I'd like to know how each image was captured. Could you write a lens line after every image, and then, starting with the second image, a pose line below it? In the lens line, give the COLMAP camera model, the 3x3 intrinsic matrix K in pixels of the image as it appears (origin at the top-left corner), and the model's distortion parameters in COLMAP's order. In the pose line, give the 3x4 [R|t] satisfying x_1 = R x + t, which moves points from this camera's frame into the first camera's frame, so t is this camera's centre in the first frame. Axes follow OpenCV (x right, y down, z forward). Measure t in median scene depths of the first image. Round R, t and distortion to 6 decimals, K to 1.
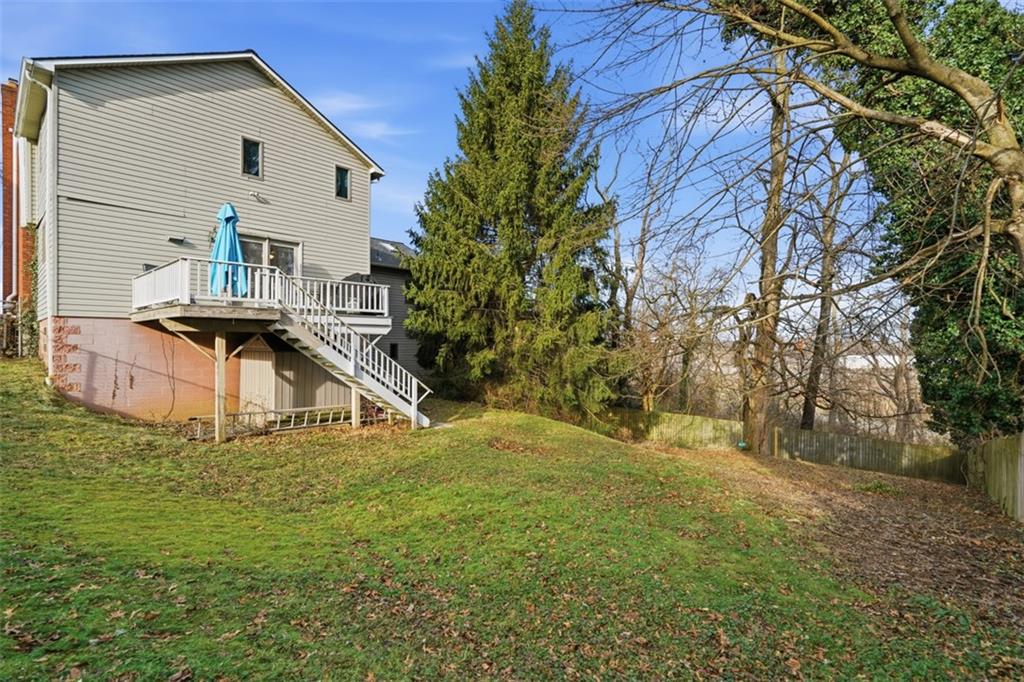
lens RADIAL K [[466.8, 0, 512.7], [0, 466.8, 342.8], [0, 0, 1]] dist [-0.000228, 0.001743]
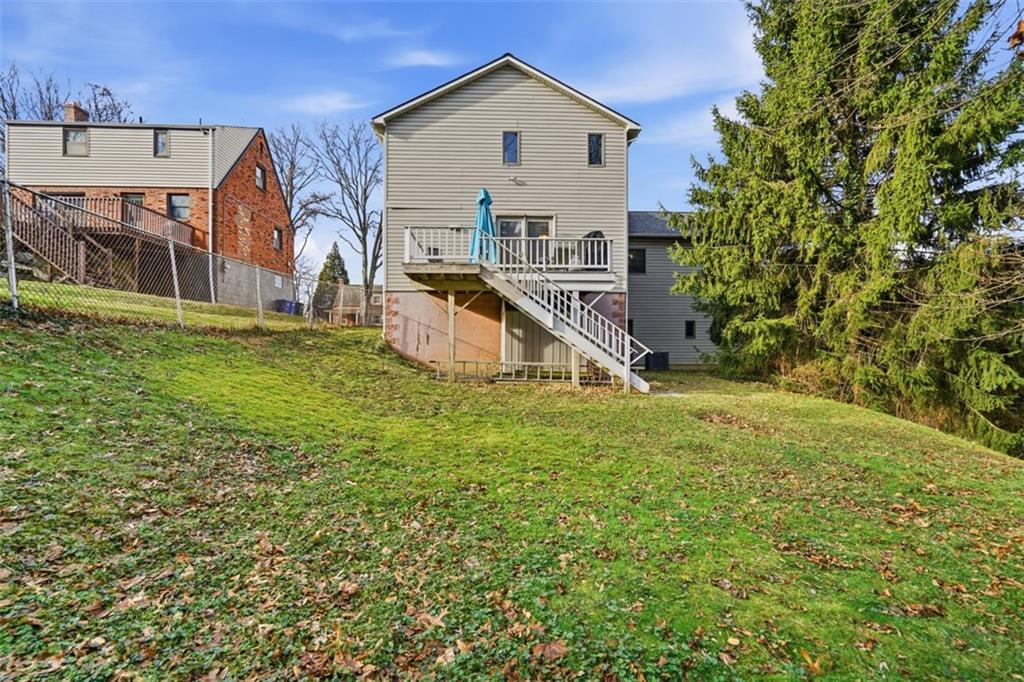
lens RADIAL K [[466.8, 0, 512.2], [0, 466.8, 340.0], [0, 0, 1]] dist [-0.000228, 0.001743]
pose [[0.701401, -0.014916, -0.712611, 0.250483], [0.000943, 0.999800, -0.019999, 0.096781], [0.712767, 0.013355, 0.701274, 0.213590]]
